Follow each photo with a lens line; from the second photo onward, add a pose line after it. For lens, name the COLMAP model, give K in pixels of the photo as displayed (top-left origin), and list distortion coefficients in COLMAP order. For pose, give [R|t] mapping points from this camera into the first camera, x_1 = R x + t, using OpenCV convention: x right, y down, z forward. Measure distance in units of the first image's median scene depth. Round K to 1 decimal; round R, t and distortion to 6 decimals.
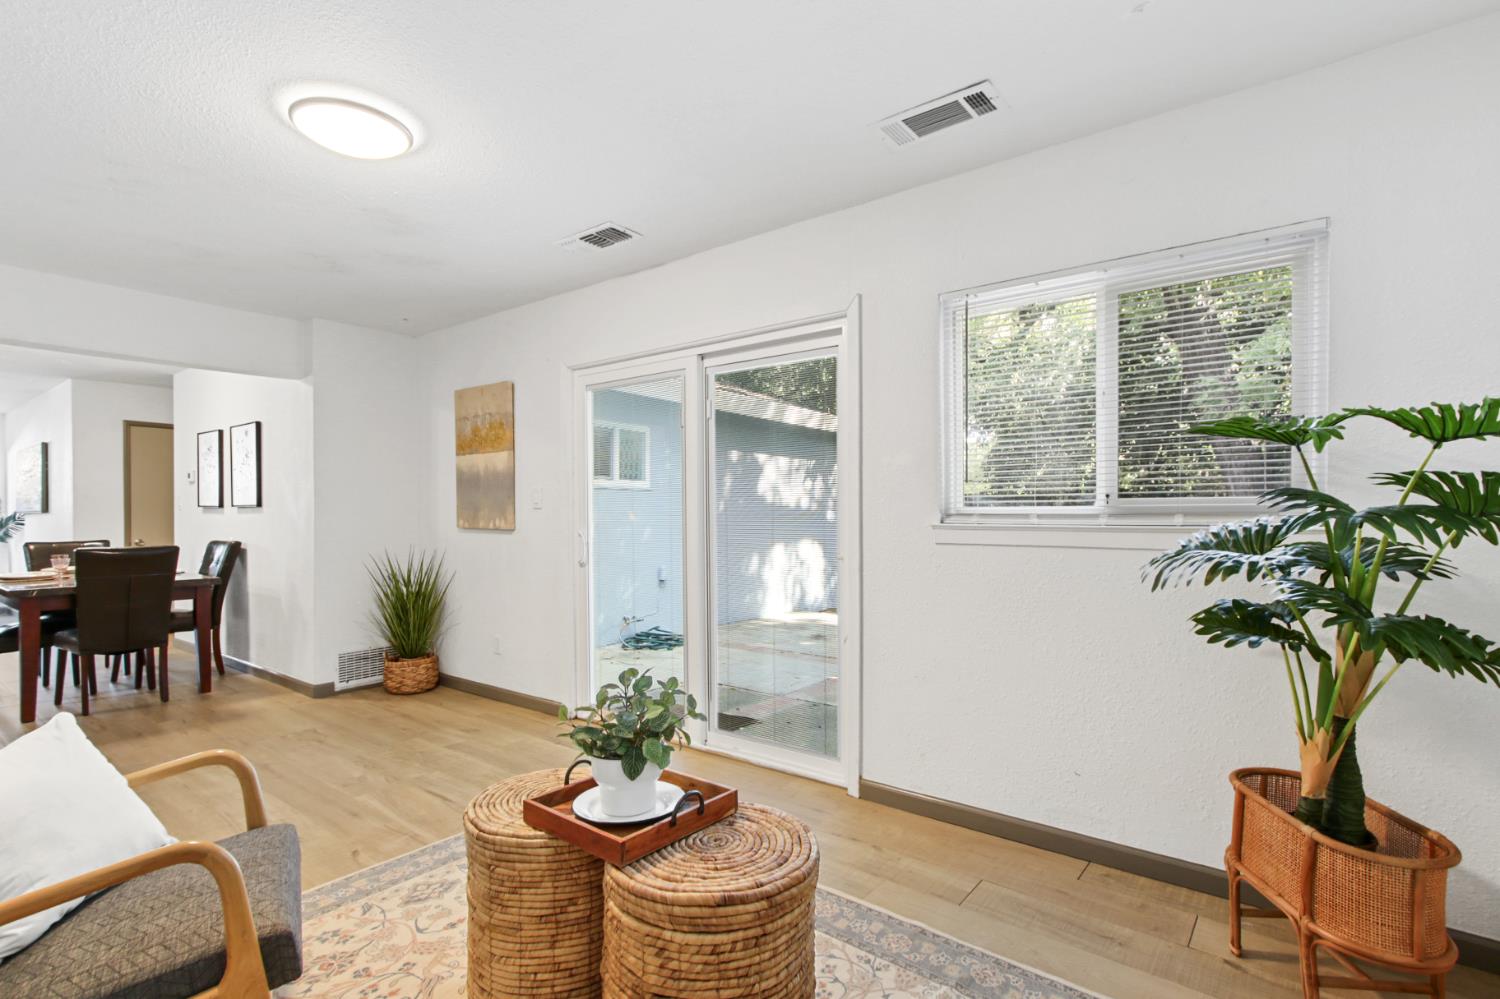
lens RADIAL K [[714.9, 0, 753.3], [0, 714.9, 514.5], [0, 0, 1]] dist [0.000735, -0.000213]
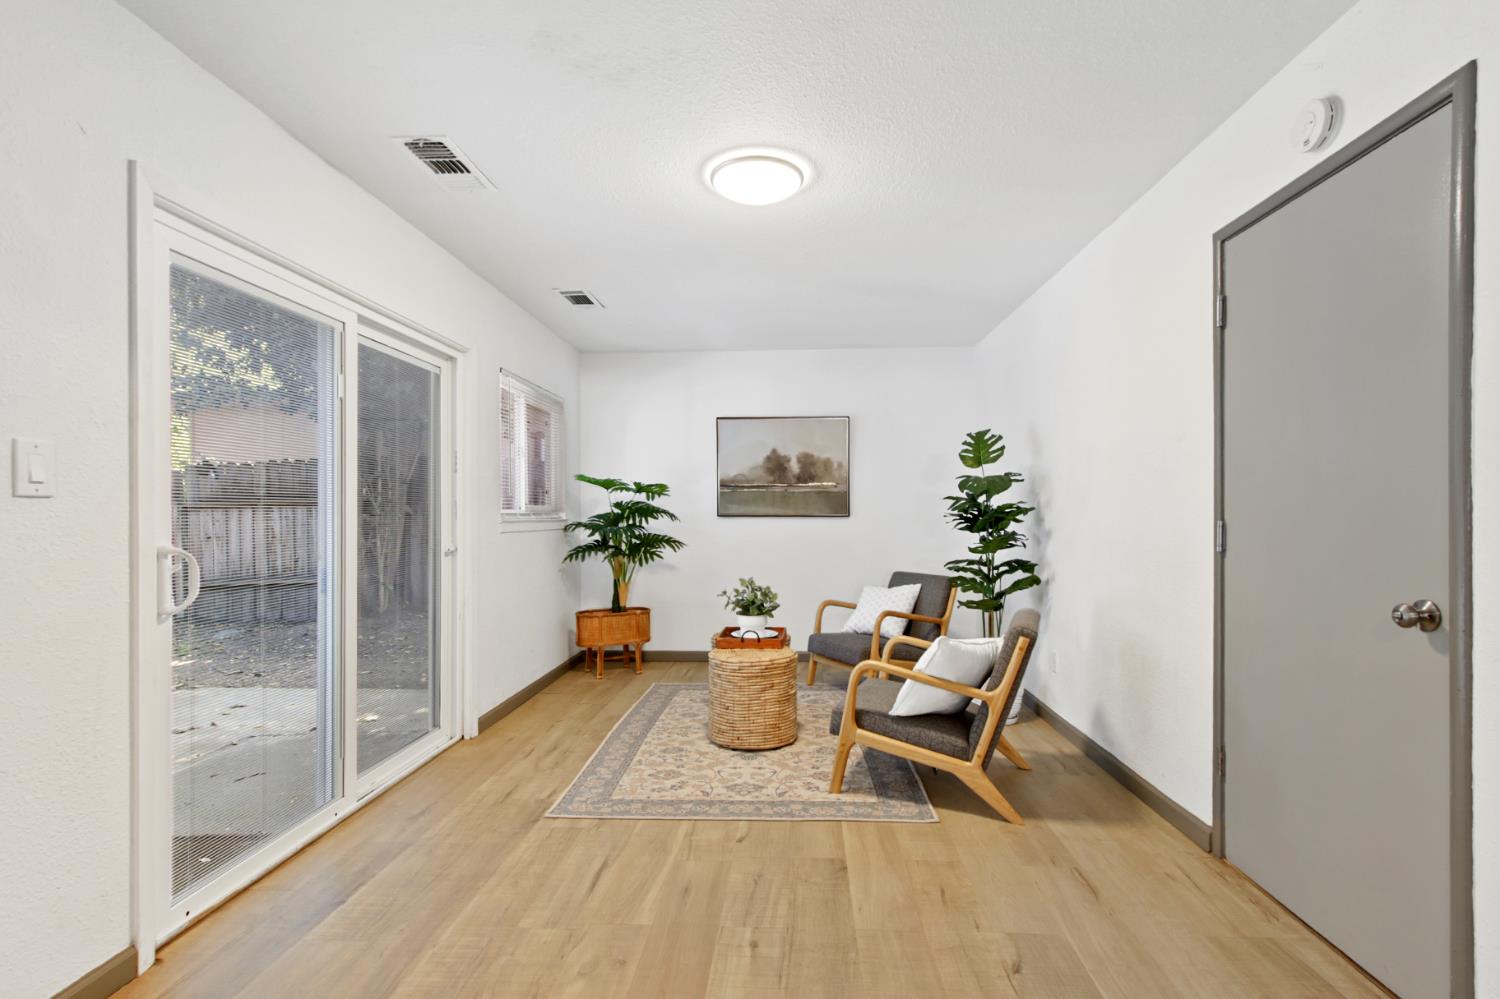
lens RADIAL K [[714.9, 0, 753.3], [0, 714.9, 514.5], [0, 0, 1]] dist [0.000735, -0.000213]
pose [[-0.564700, -0.000180, 0.825296, -1.511615], [0.004283, 0.999986, 0.003148, -0.000334], [-0.825285, 0.005313, -0.564691, 1.667210]]
